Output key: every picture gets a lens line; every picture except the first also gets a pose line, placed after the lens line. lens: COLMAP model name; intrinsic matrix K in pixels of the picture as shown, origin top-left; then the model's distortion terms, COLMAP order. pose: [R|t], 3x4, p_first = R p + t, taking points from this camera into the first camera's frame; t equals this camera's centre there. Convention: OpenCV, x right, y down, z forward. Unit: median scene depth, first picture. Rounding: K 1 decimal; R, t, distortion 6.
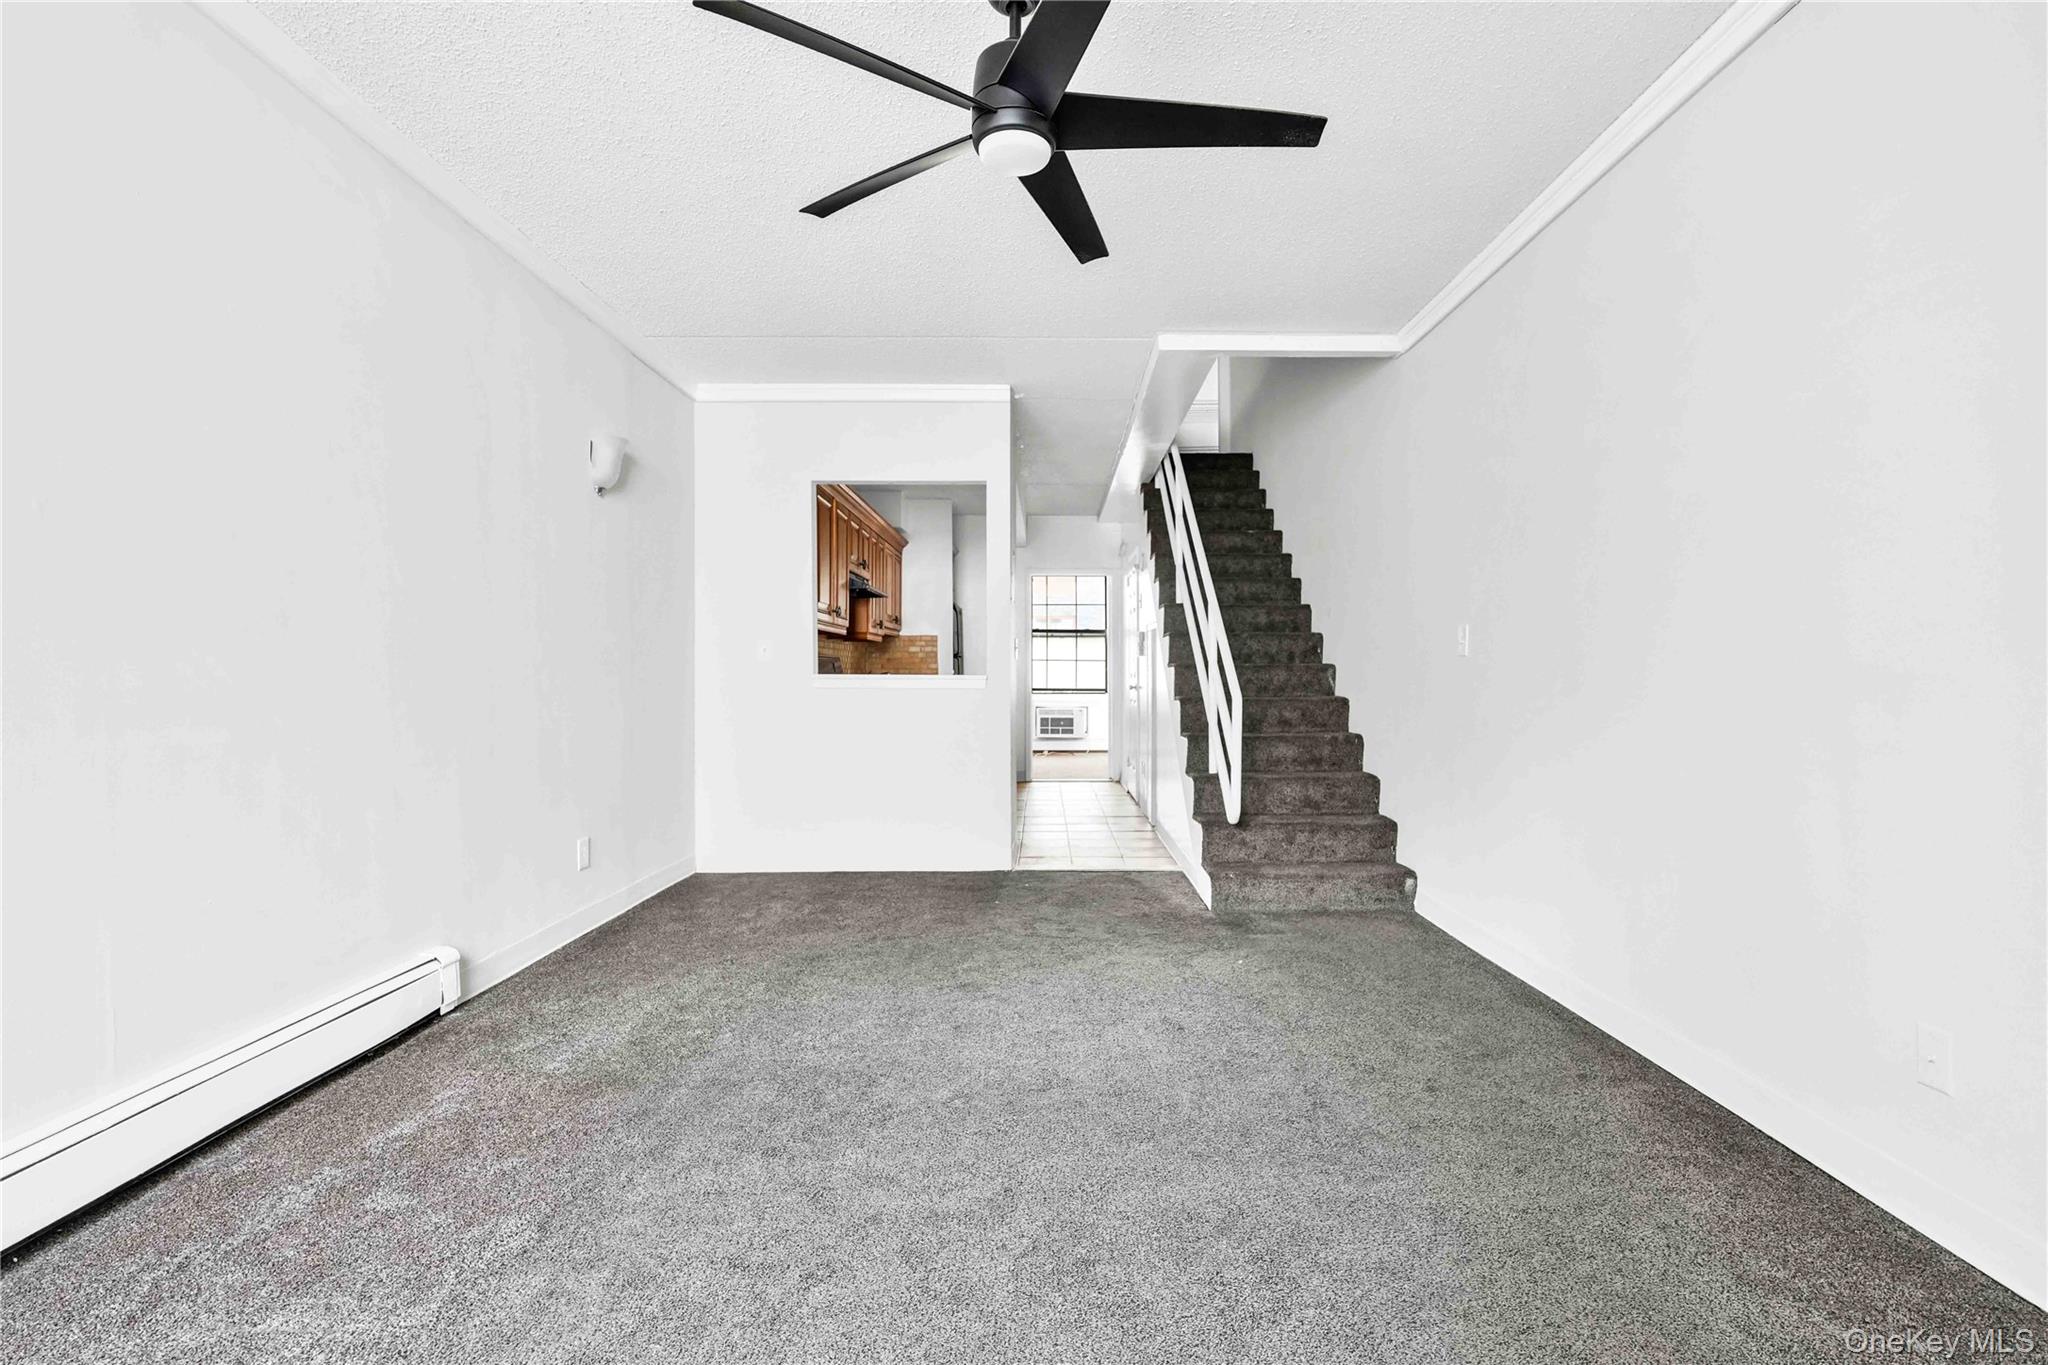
lens RADIAL K [[995.0, 0, 1029.6], [0, 995.0, 680.0], [0, 0, 1]] dist [-0.015760, 0.009481]
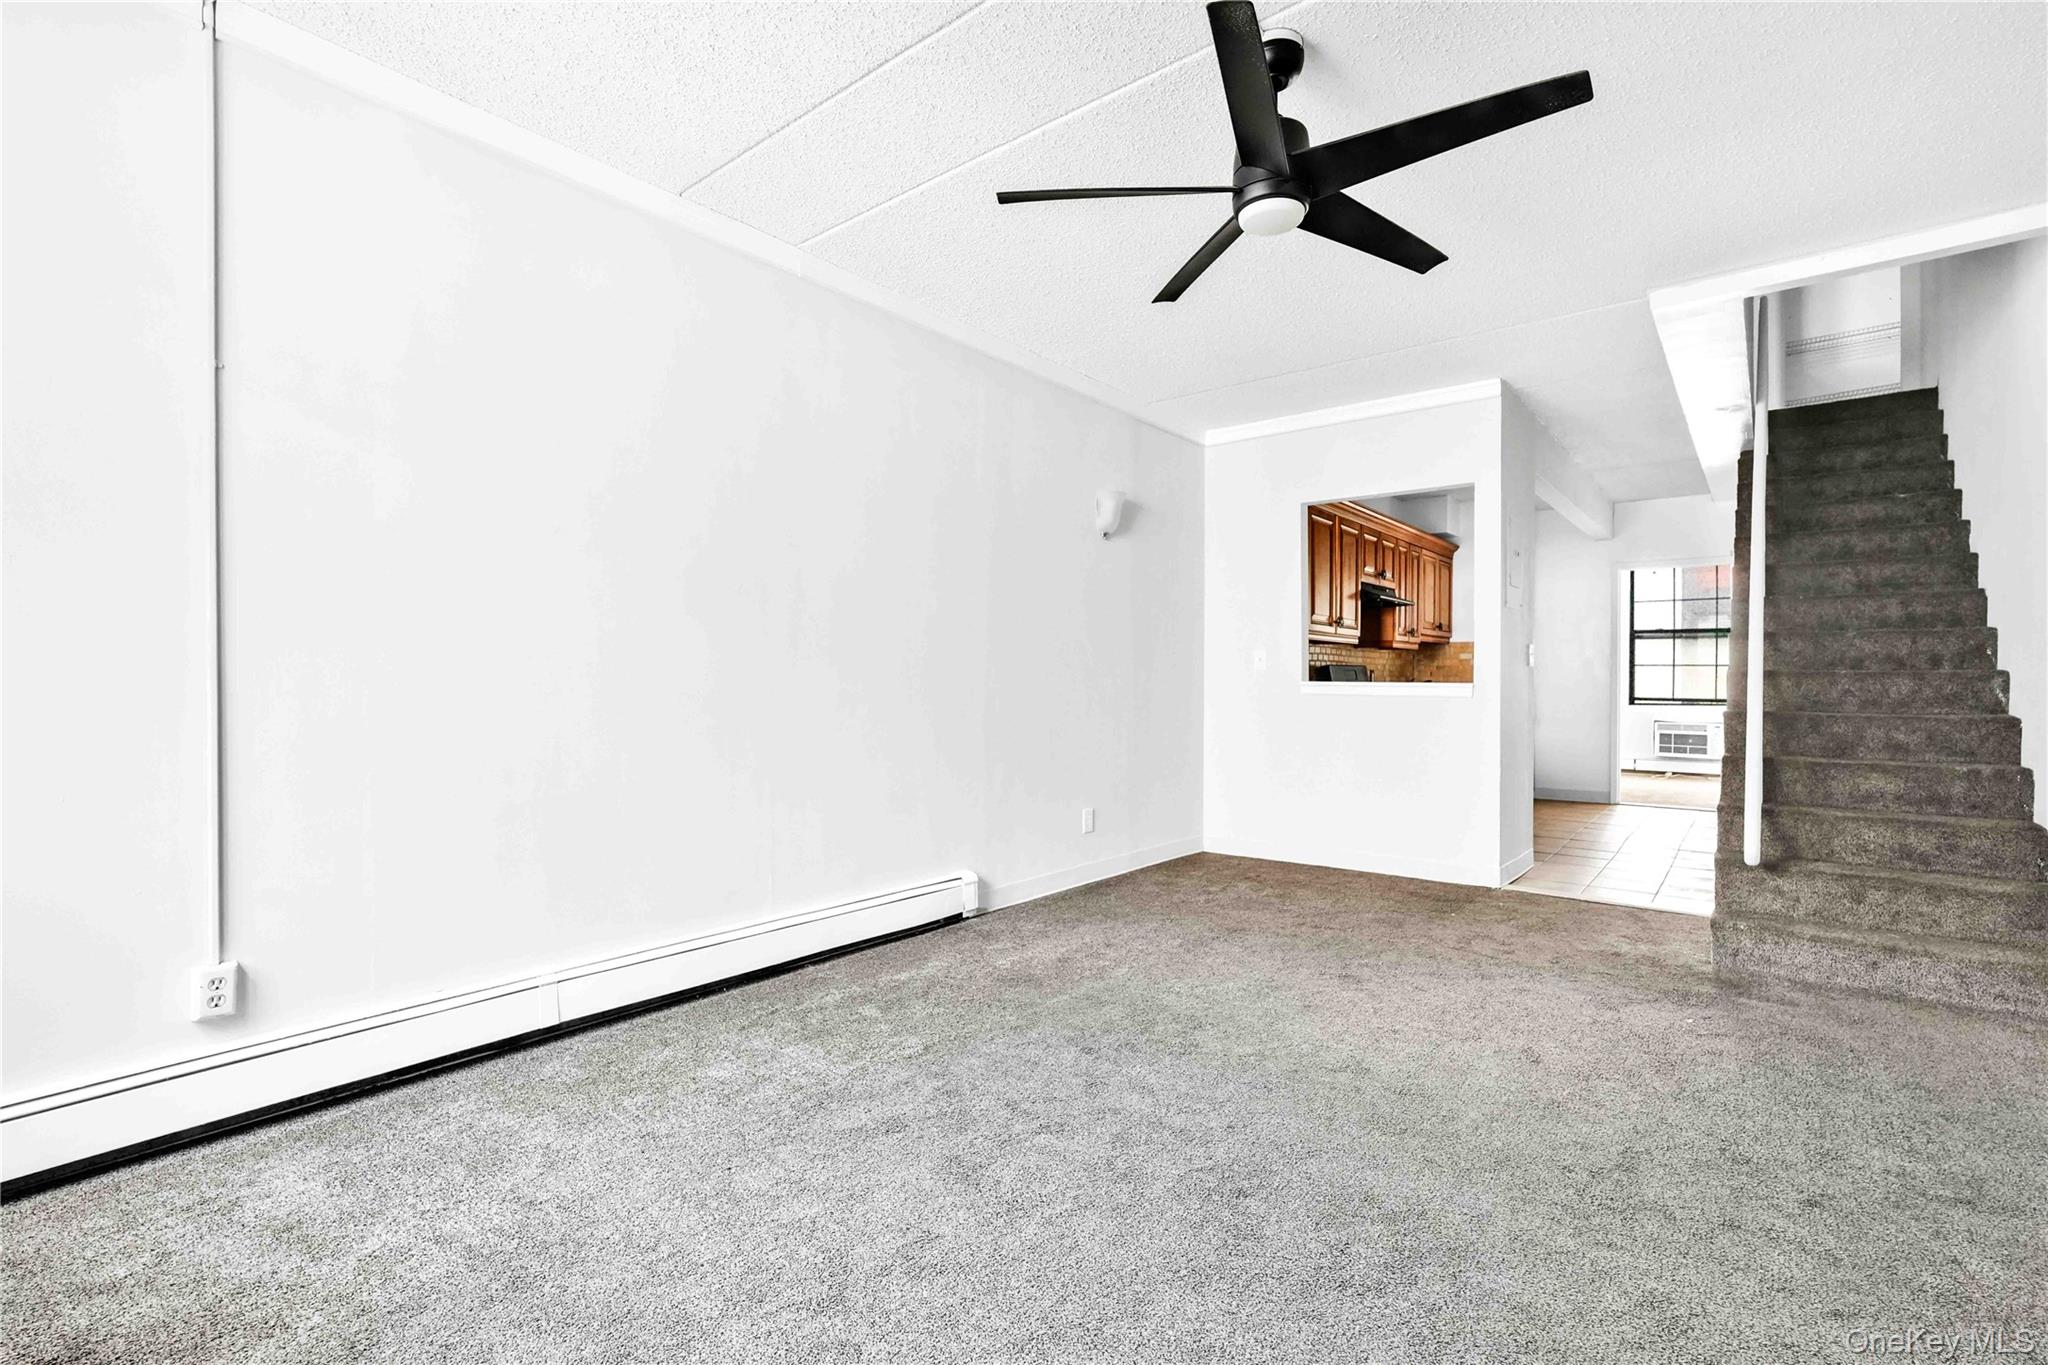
lens RADIAL K [[995.0, 0, 1018.2], [0, 995.0, 688.3], [0, 0, 1]] dist [-0.015760, 0.009481]
pose [[0.743373, 0.008727, -0.668821, 0.322478], [-0.008189, 0.999959, 0.003946, -0.000119], [0.668828, 0.002544, 0.743413, -0.015403]]
